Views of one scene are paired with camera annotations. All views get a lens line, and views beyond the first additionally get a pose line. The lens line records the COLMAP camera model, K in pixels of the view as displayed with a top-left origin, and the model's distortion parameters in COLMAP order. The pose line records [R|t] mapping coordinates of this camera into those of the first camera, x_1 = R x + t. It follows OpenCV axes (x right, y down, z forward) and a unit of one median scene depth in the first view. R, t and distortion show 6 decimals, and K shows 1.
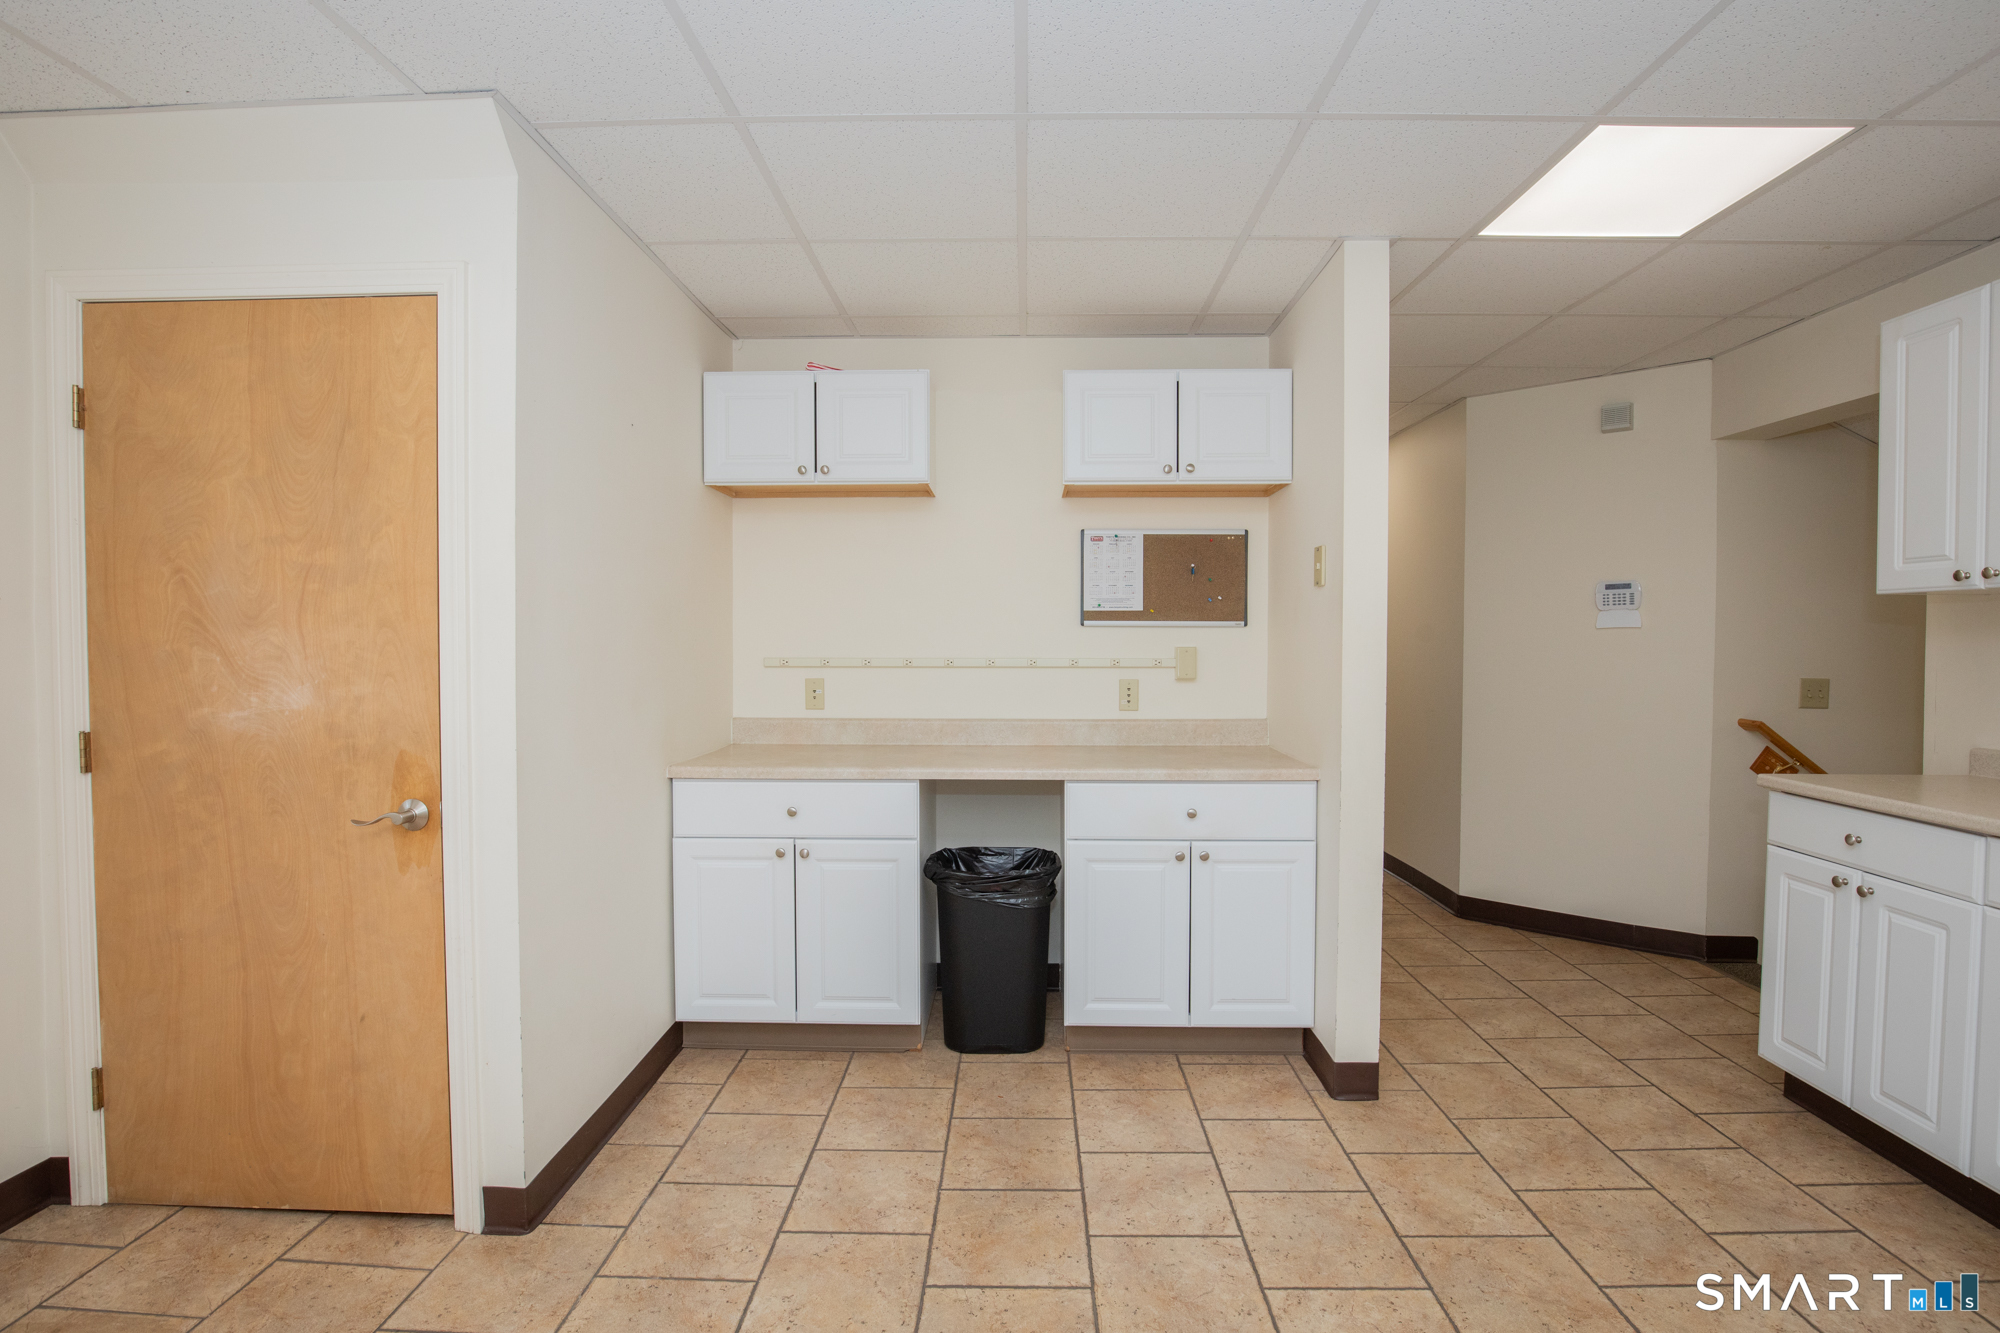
lens RADIAL K [[919.6, 0, 1000.0], [0, 919.6, 666.5], [0, 0, 1]] dist [-0.043441, 0.000384]
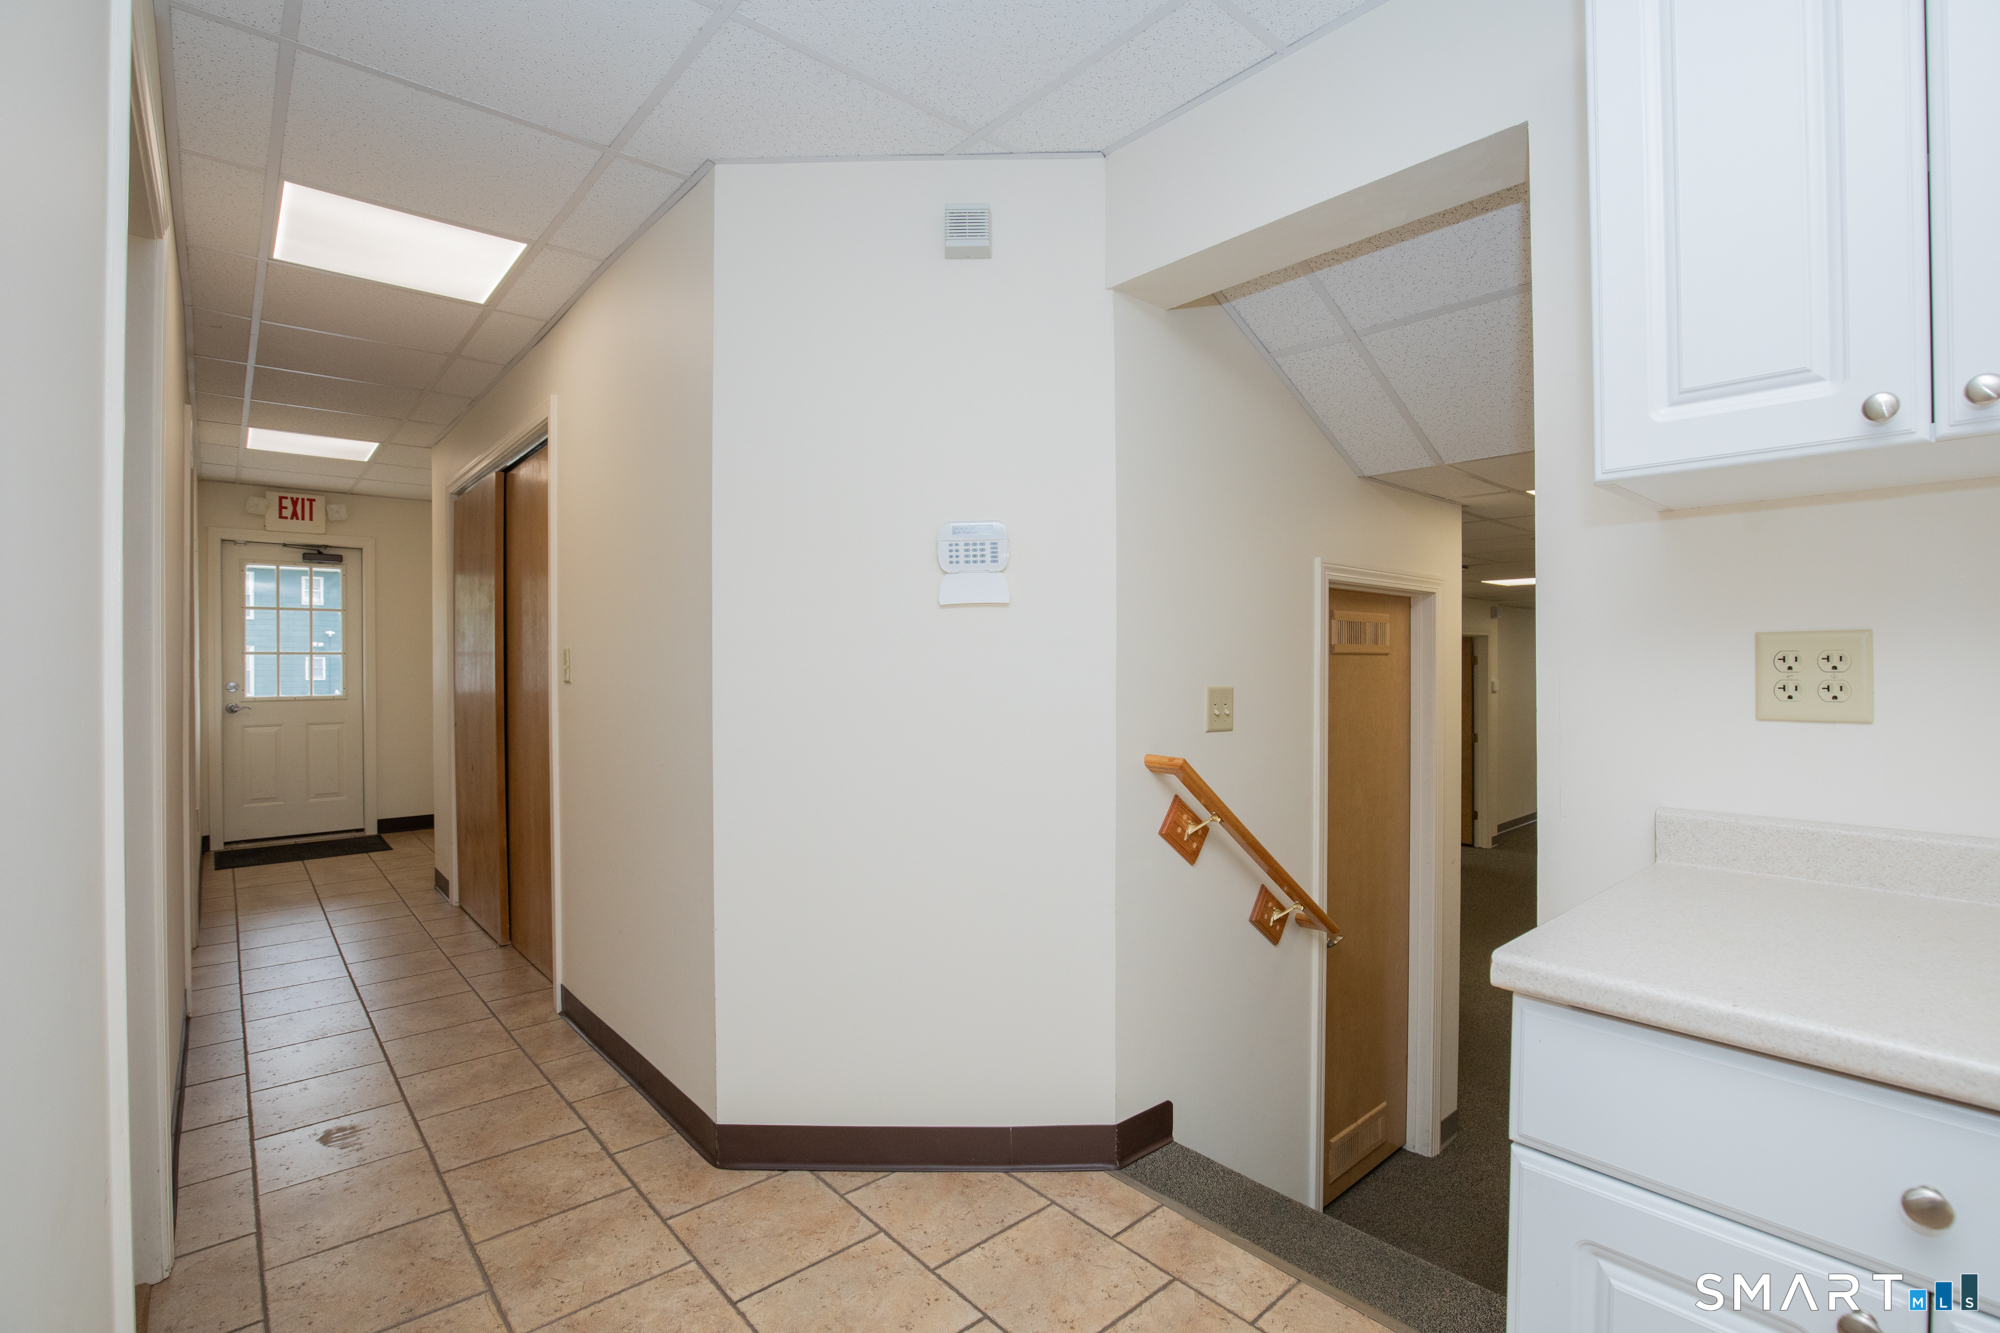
lens RADIAL K [[919.6, 0, 1000.0], [0, 919.6, 666.5], [0, 0, 1]] dist [-0.043441, 0.000384]
pose [[0.731908, -0.003510, 0.681394, 0.324708], [0.021978, 0.999588, -0.018459, 0.006931], [-0.681049, 0.028486, 0.731684, 0.601042]]
